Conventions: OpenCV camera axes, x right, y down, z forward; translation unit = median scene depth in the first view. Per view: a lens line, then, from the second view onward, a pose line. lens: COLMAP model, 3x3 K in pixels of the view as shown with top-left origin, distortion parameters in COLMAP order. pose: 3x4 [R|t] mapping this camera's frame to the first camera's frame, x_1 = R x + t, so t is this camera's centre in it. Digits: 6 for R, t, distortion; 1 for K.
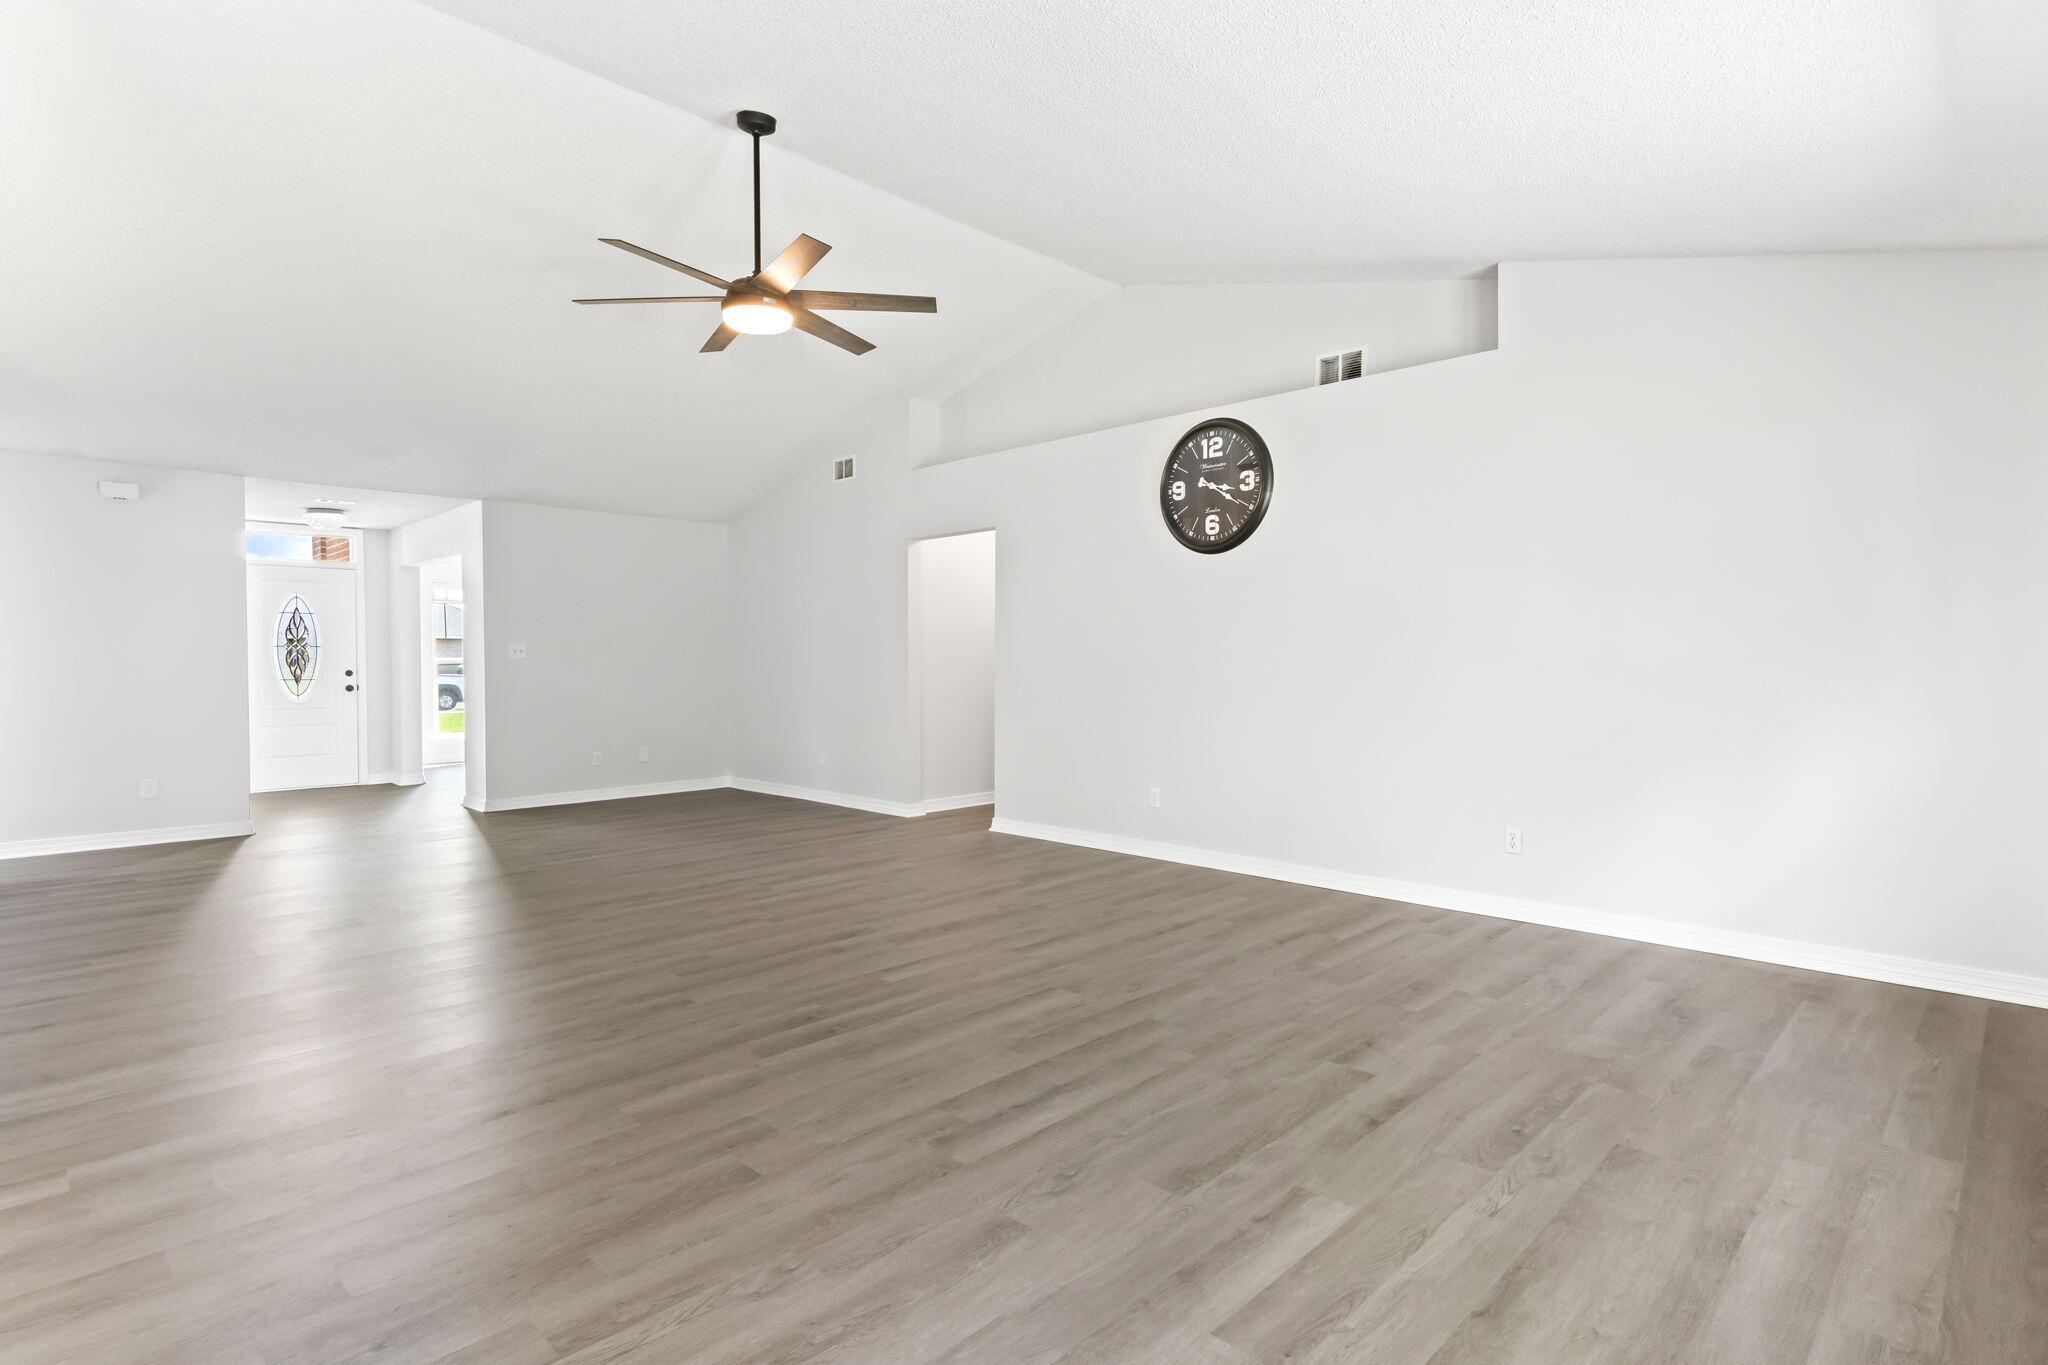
lens RADIAL K [[1030.2, 0, 1033.8], [0, 1030.2, 670.0], [0, 0, 1]] dist [-0.000111, 0.000749]
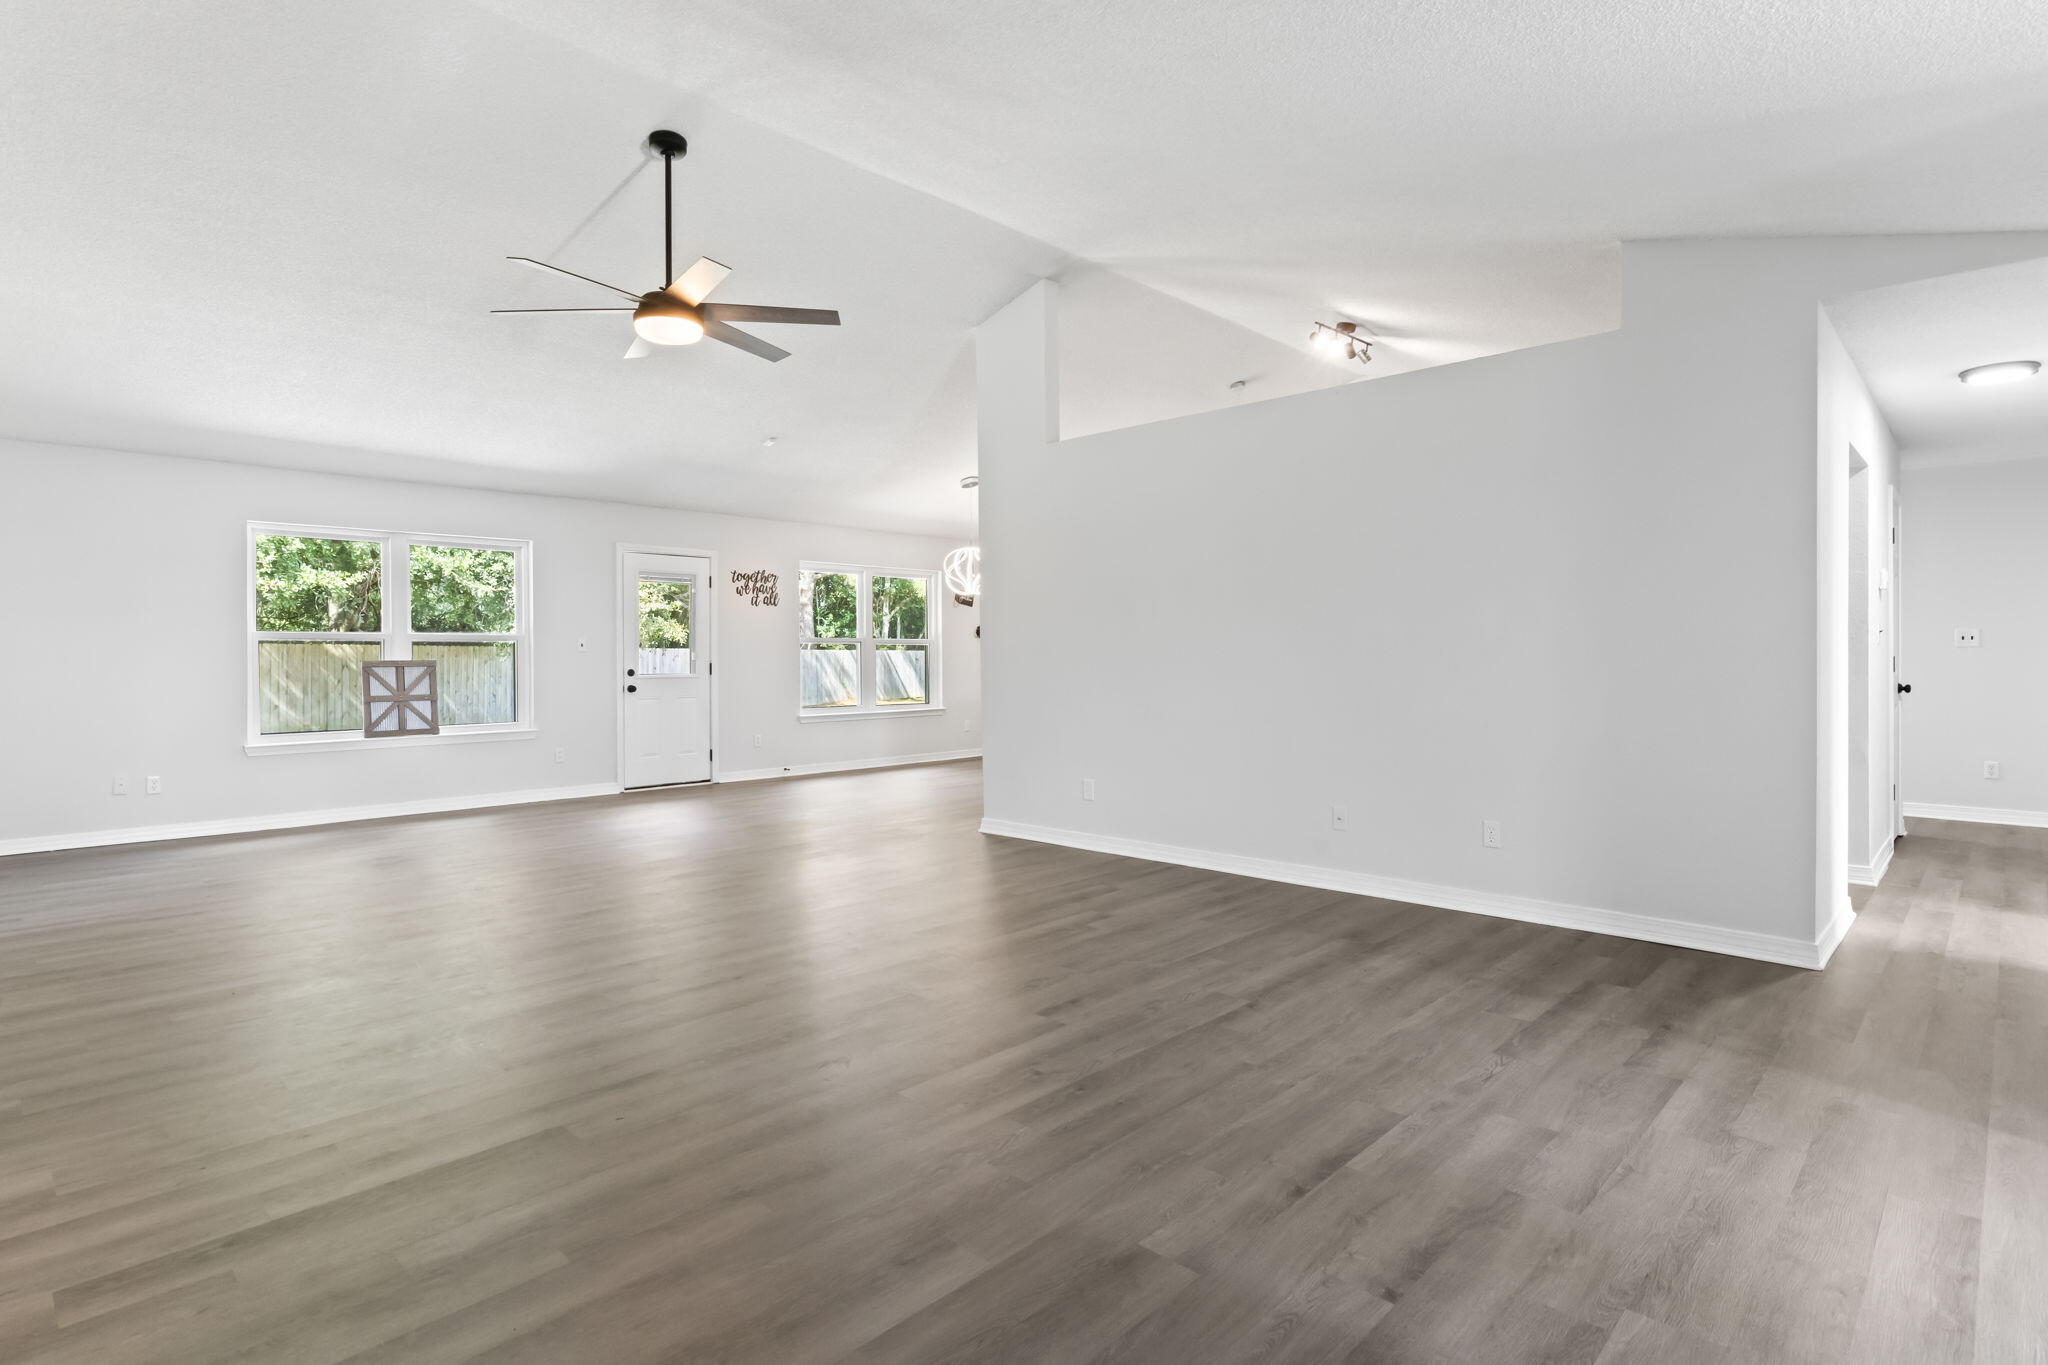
lens RADIAL K [[1033.7, 0, 1030.1], [0, 1033.7, 653.4], [0, 0, 1]] dist [0.003806, -0.000188]
pose [[-0.999912, 0.007562, -0.010864, -0.838389], [0.007513, 0.999961, 0.004573, -0.014537], [0.010898, 0.004491, -0.999931, 2.763904]]
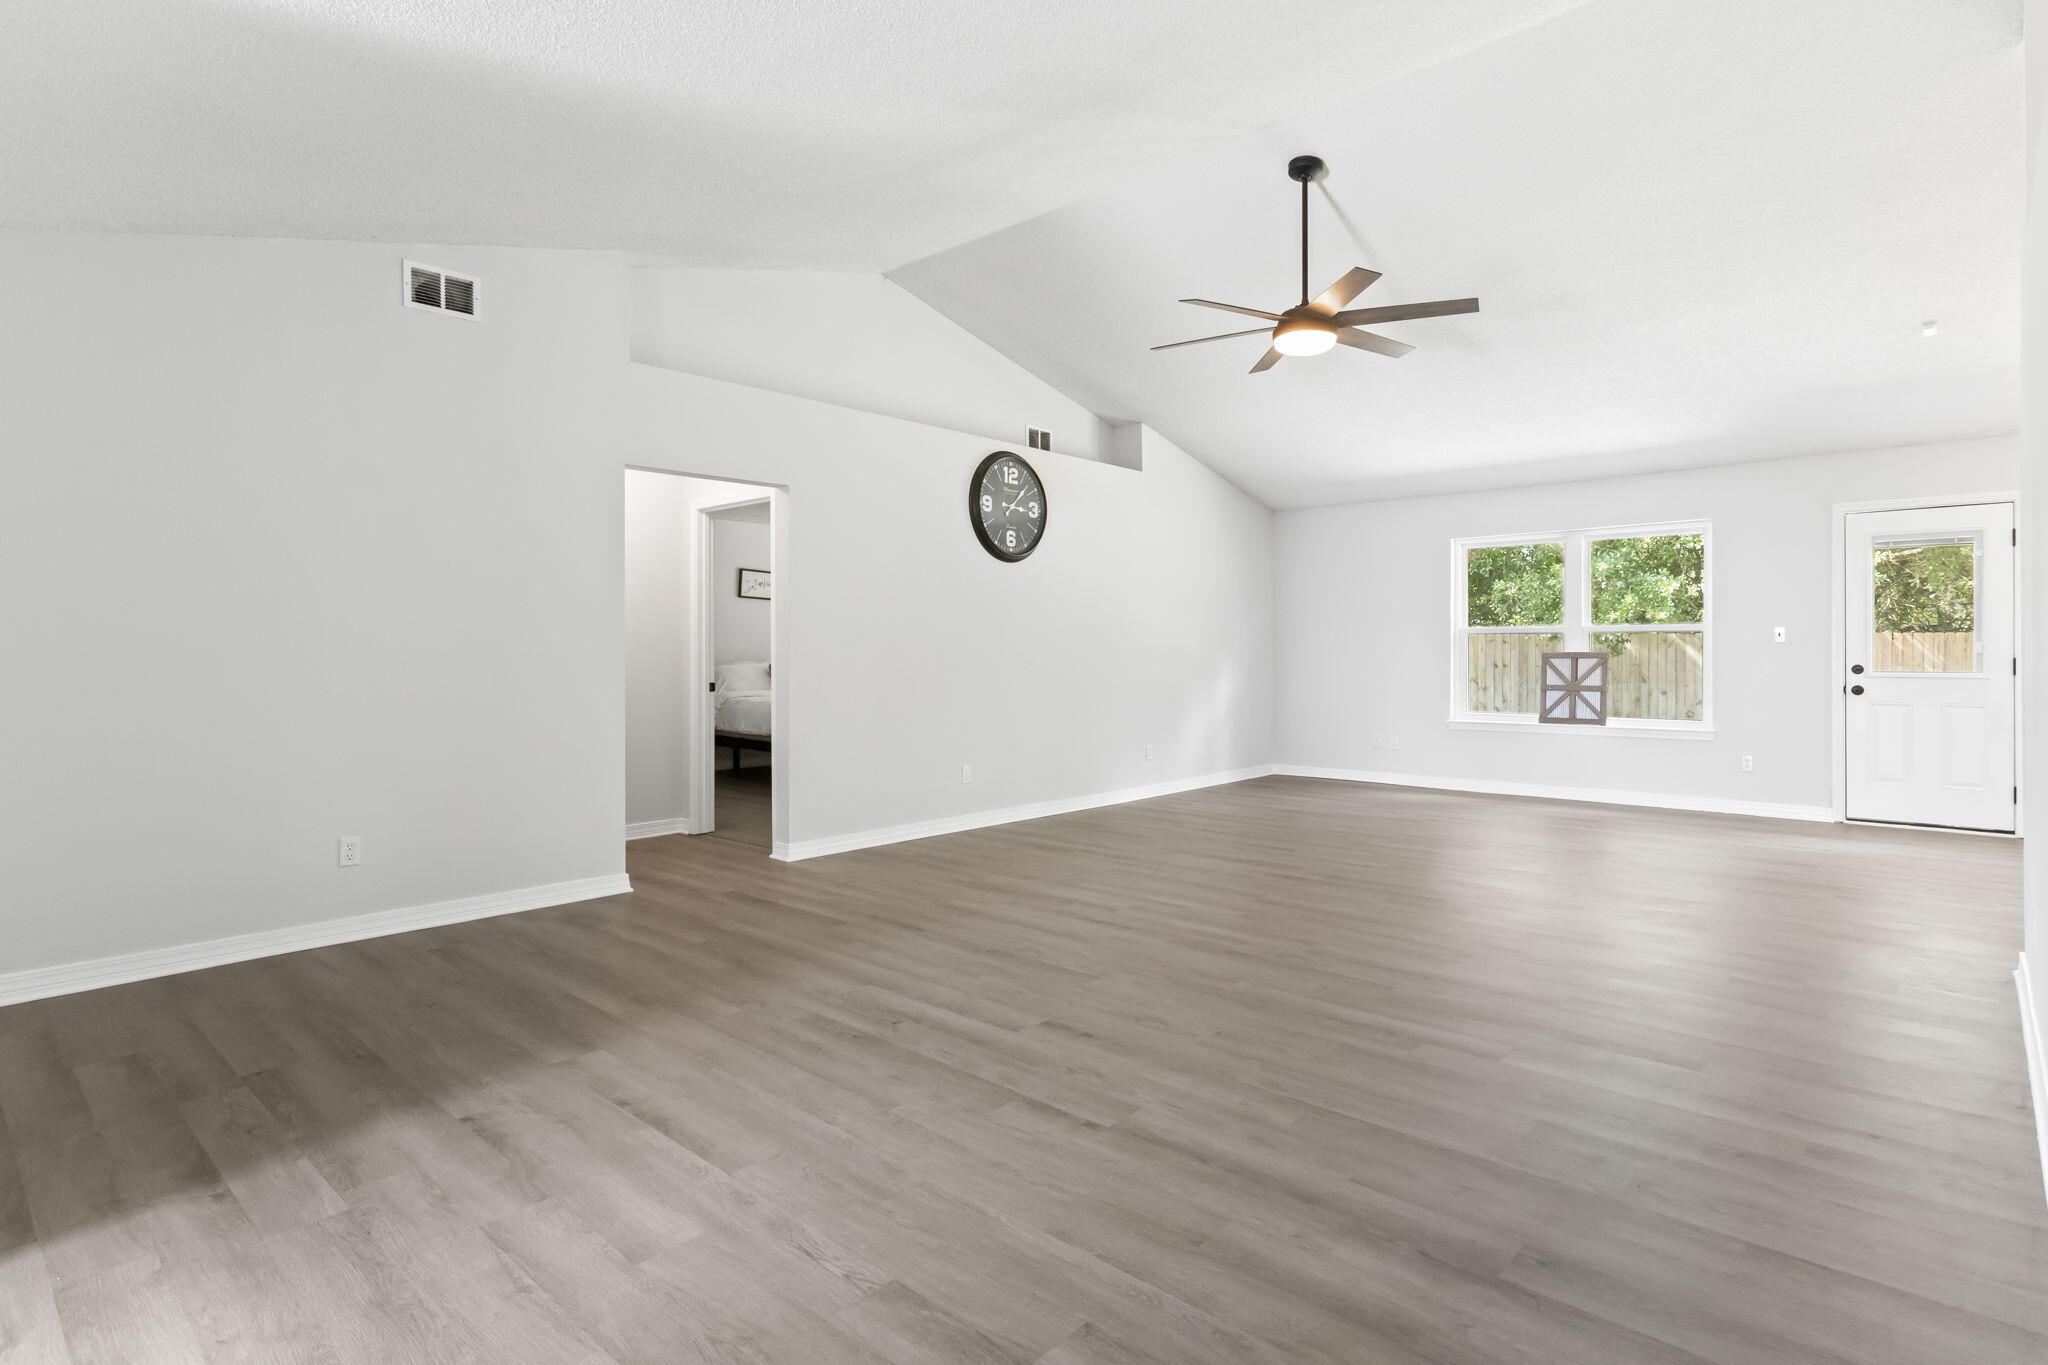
lens RADIAL K [[1033.7, 0, 1030.1], [0, 1033.7, 653.4], [0, 0, 1]] dist [0.003806, -0.000188]
pose [[-0.035805, 0.001032, 0.999358, -1.848176], [0.009453, 0.999955, -0.000693, -0.005859], [-0.999314, 0.009423, -0.035814, 1.788977]]
